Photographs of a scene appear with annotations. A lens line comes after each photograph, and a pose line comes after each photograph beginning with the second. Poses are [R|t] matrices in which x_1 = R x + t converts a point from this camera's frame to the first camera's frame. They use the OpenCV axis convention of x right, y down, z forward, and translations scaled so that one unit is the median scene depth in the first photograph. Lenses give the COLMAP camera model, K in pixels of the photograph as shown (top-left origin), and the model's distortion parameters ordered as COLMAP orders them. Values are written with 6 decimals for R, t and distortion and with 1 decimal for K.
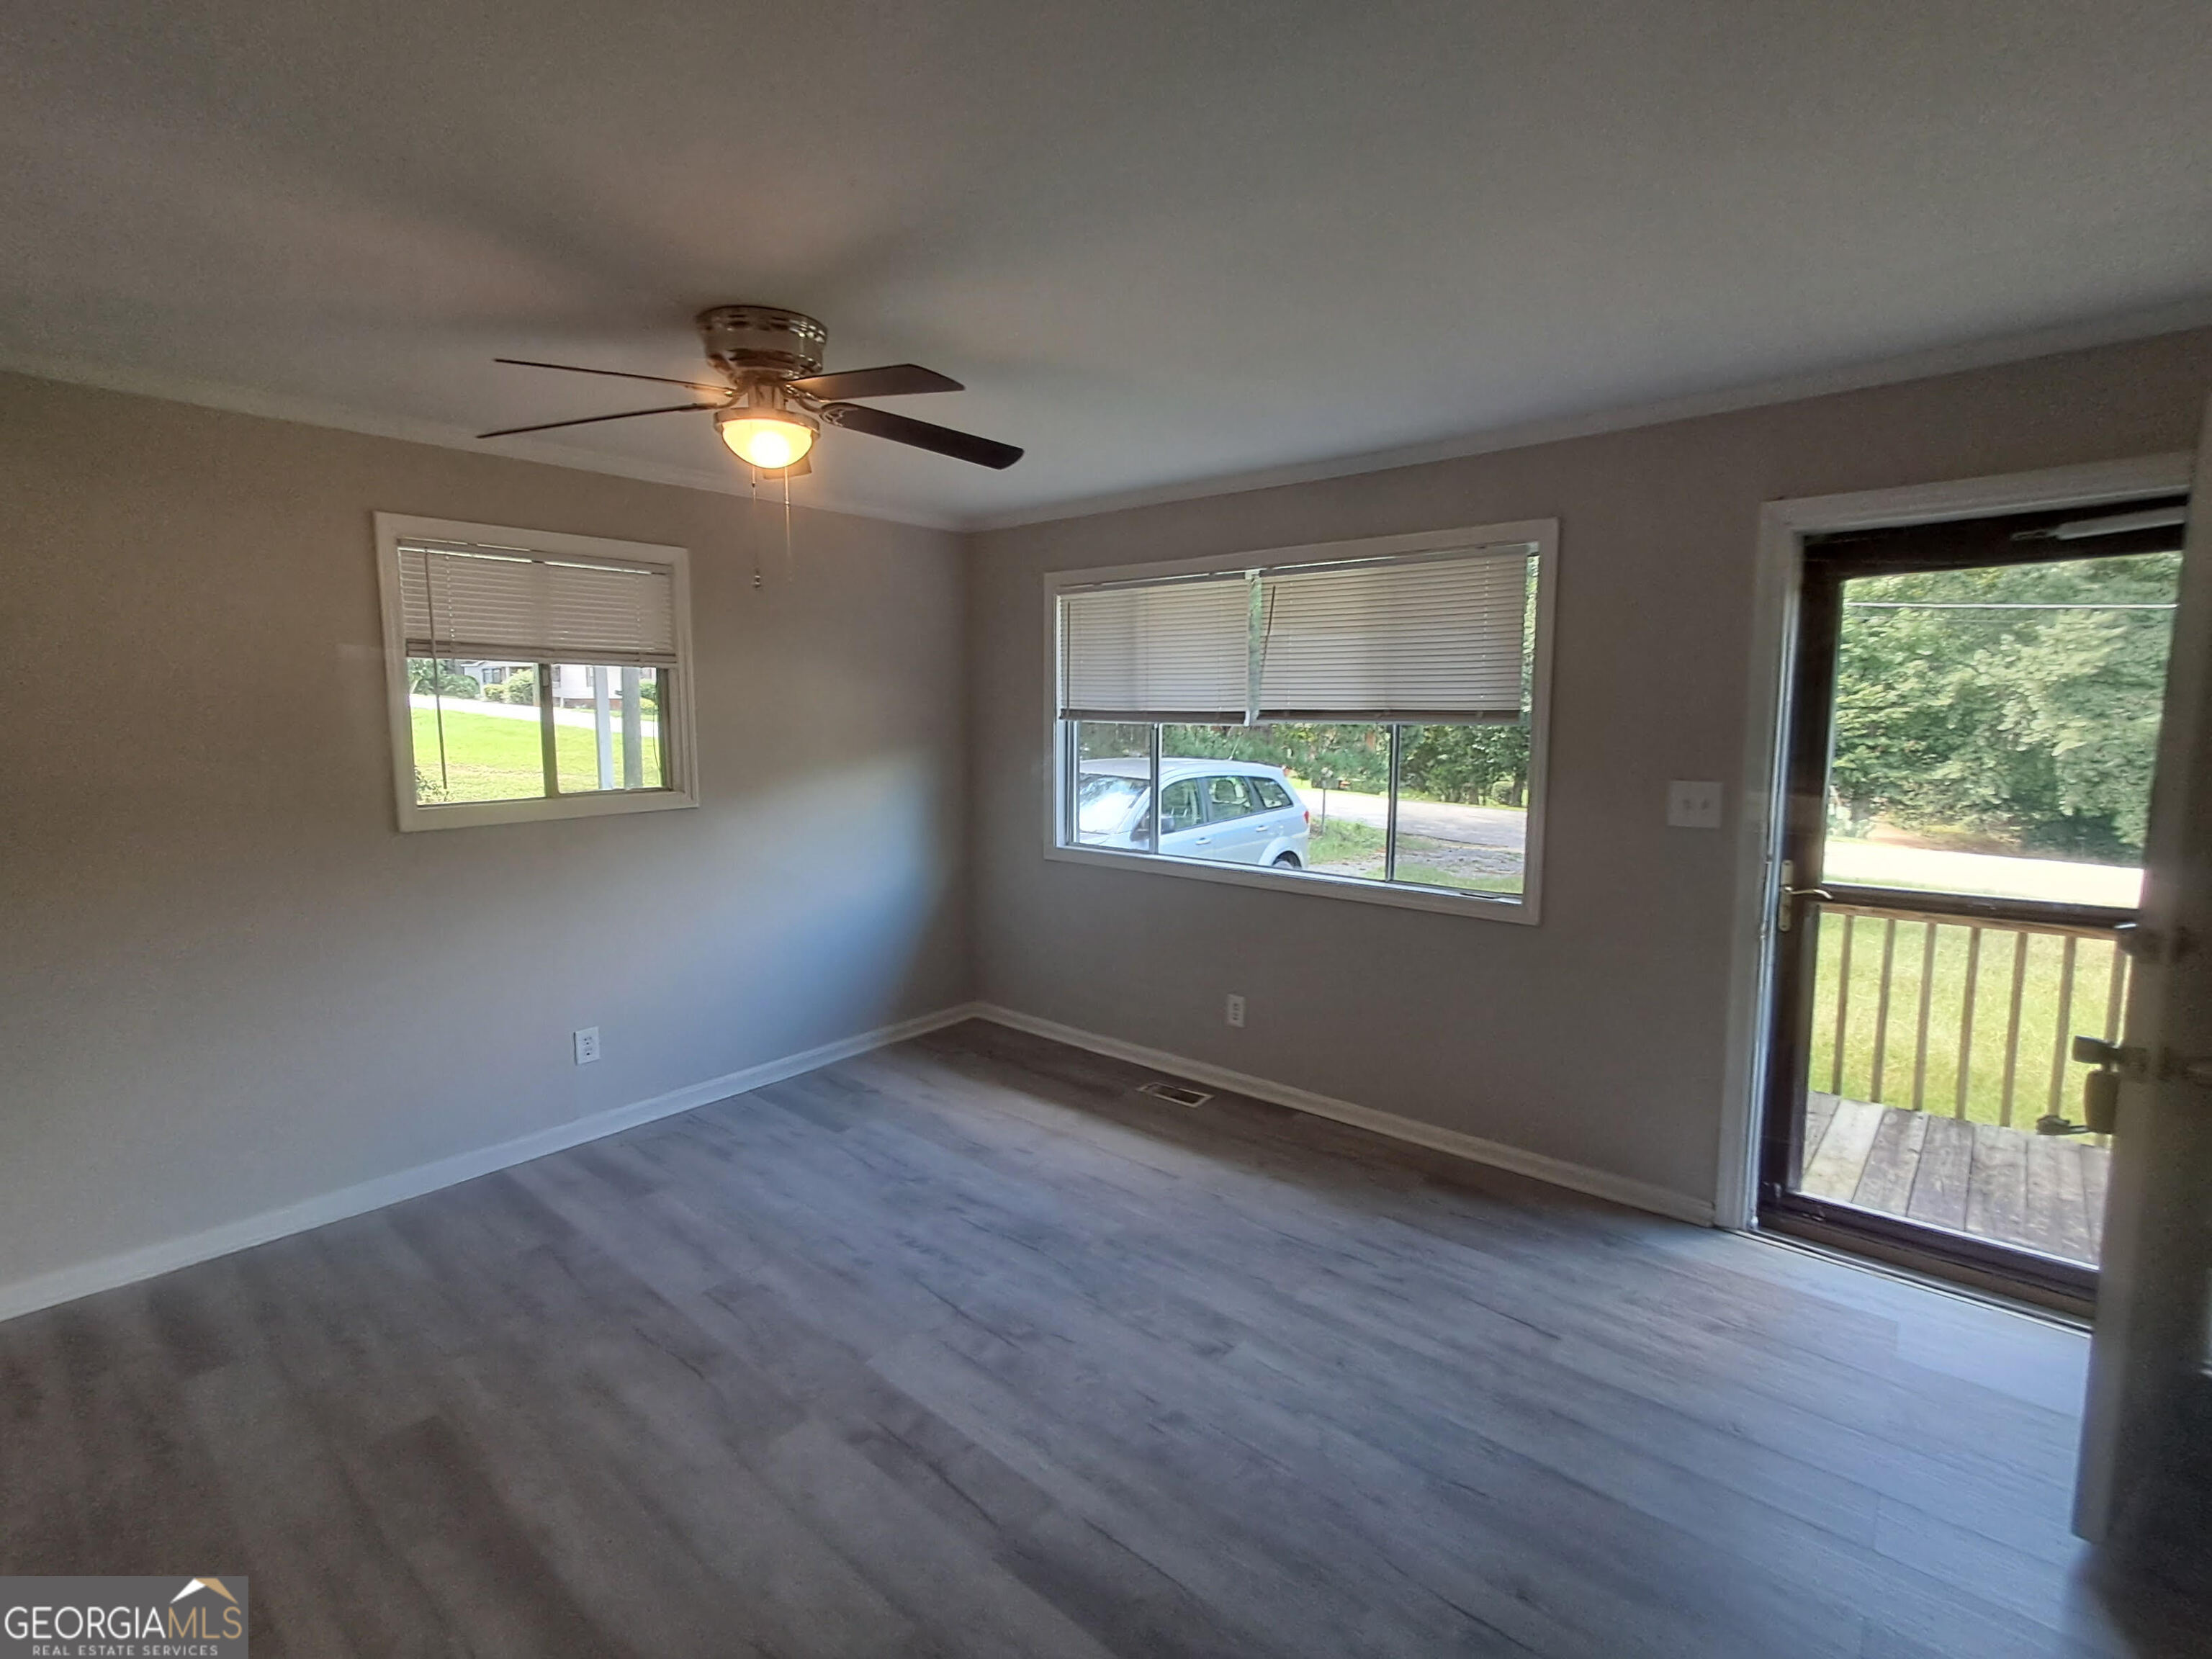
lens RADIAL K [[1003.1, 0, 1097.1], [0, 1003.1, 827.3], [0, 0, 1]] dist [-0.002301, -0.000642]
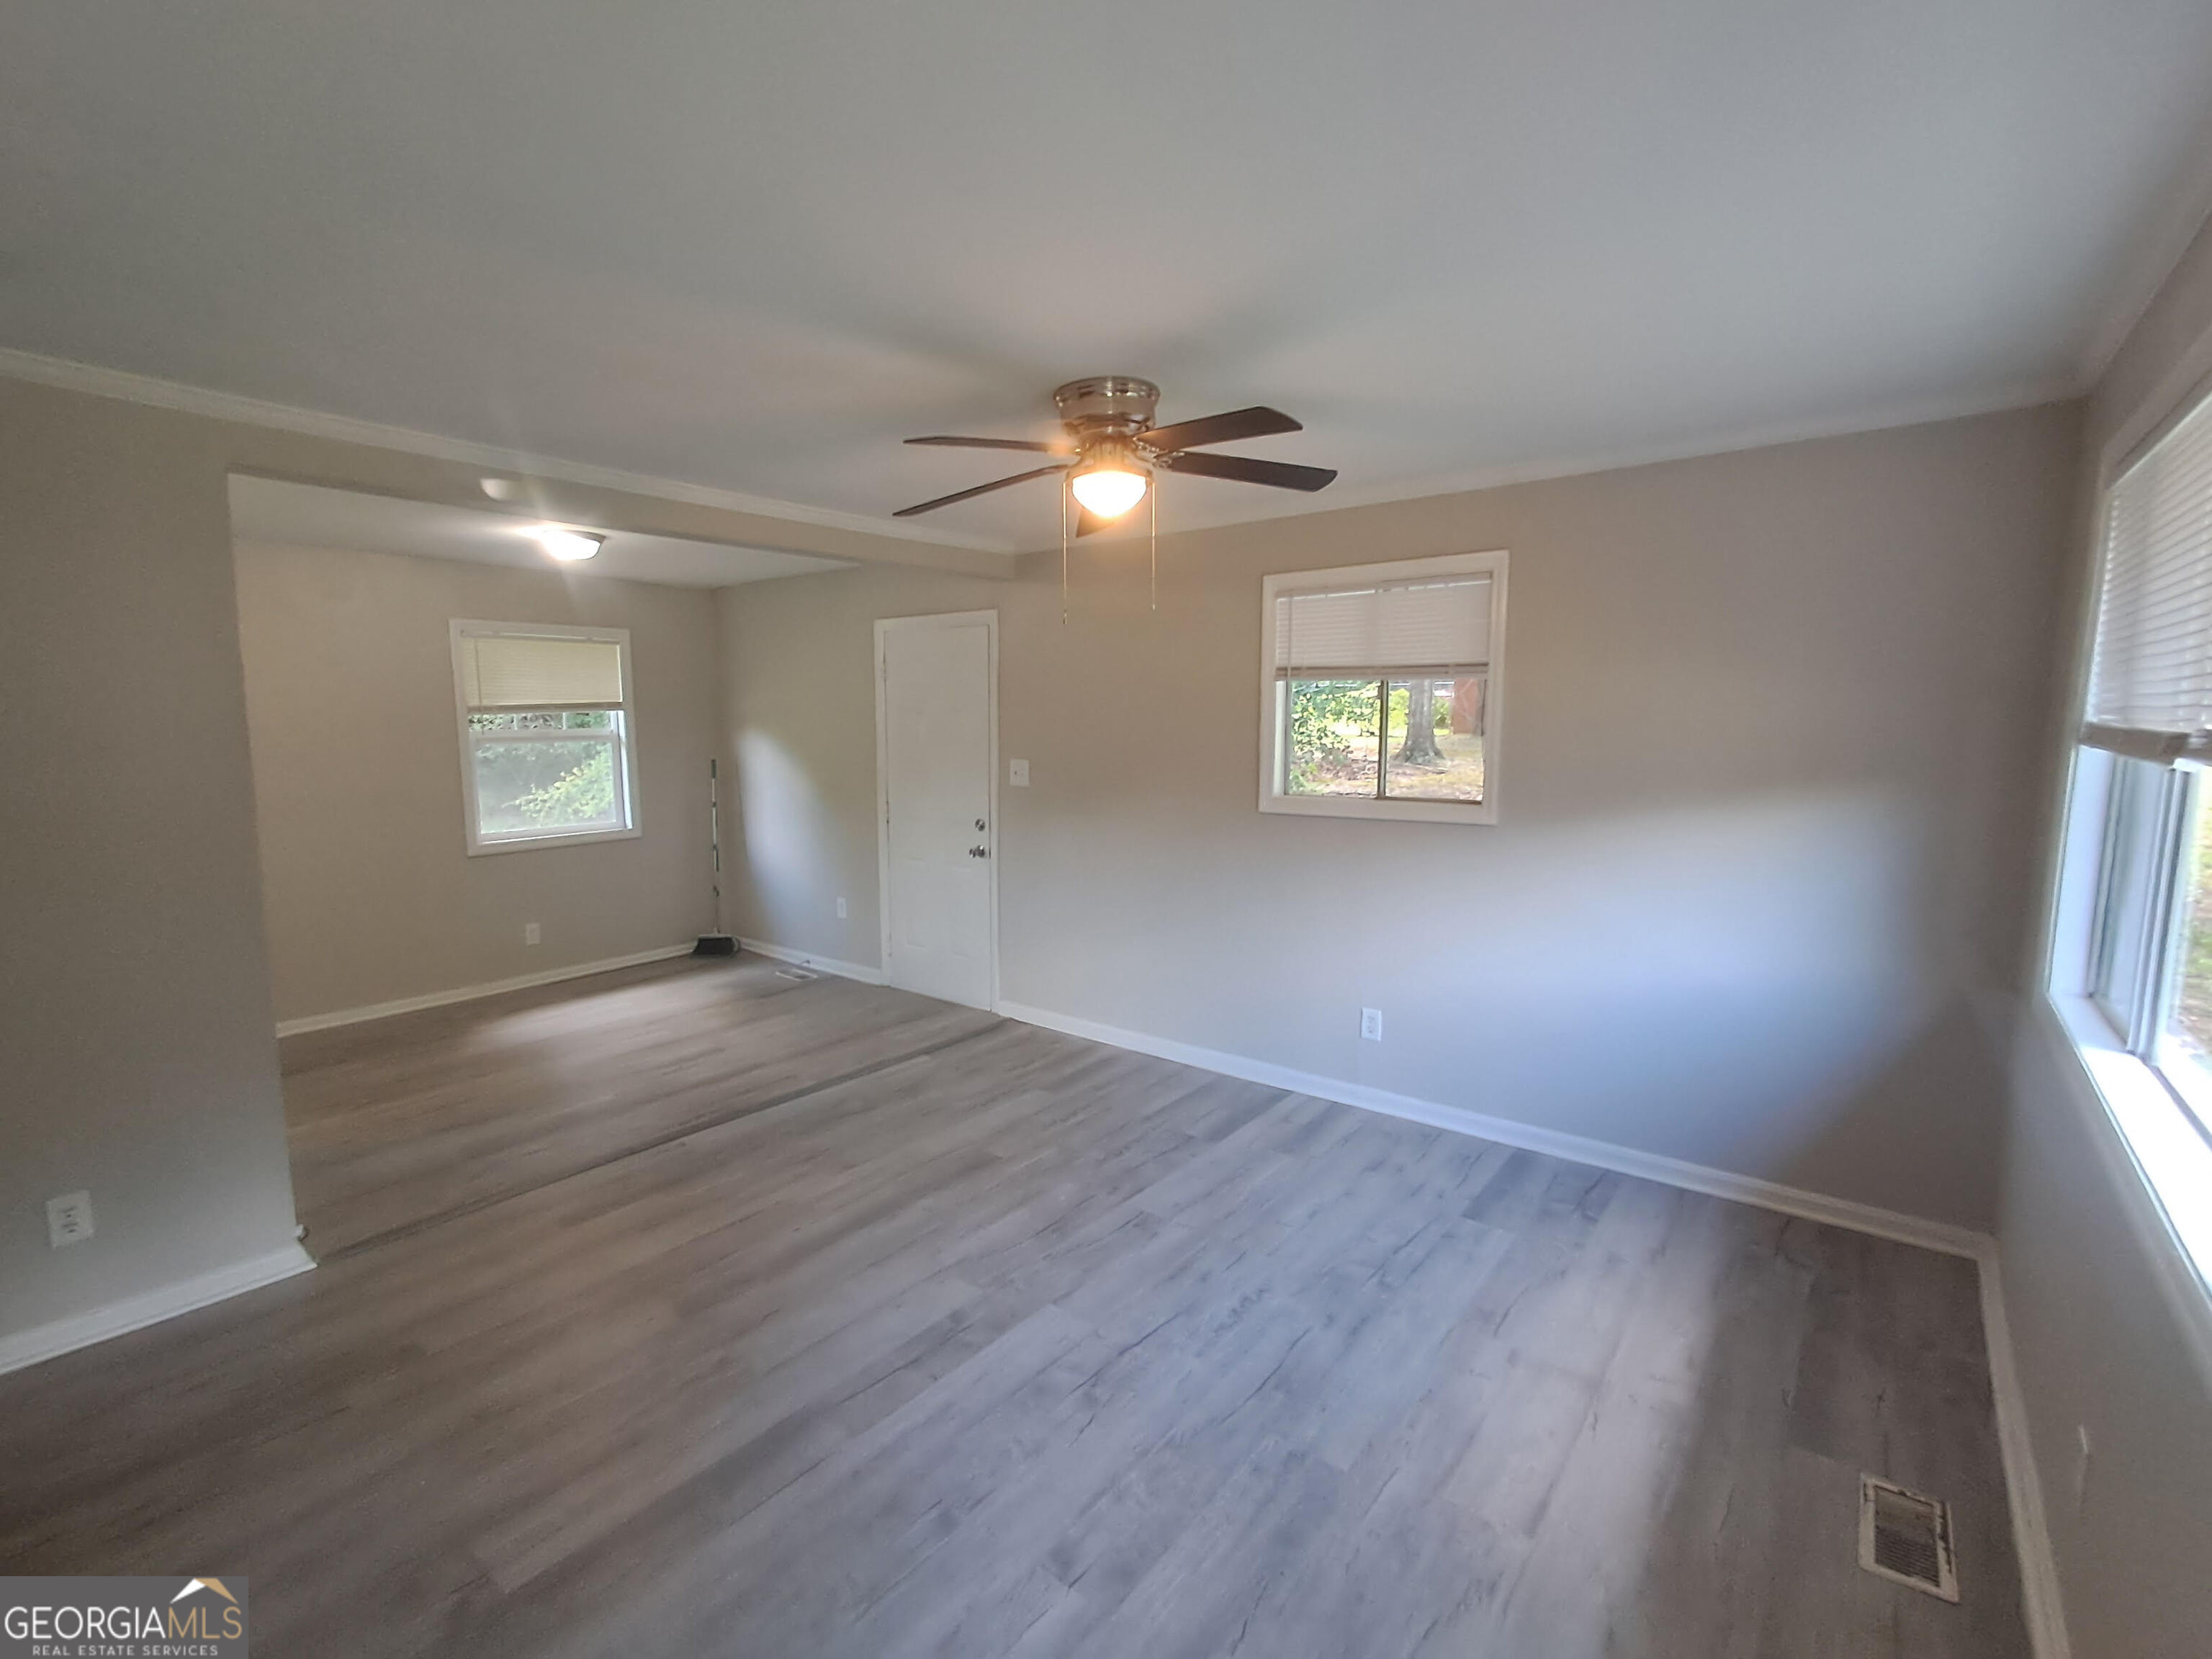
lens RADIAL K [[1003.1, 0, 1106.0], [0, 1003.1, 819.1], [0, 0, 1]] dist [-0.002301, -0.000642]
pose [[0.040420, 0.104760, -0.993676, 0.663789], [-0.111292, 0.988772, 0.099716, -0.099921], [0.992965, 0.106558, 0.051625, 0.752240]]
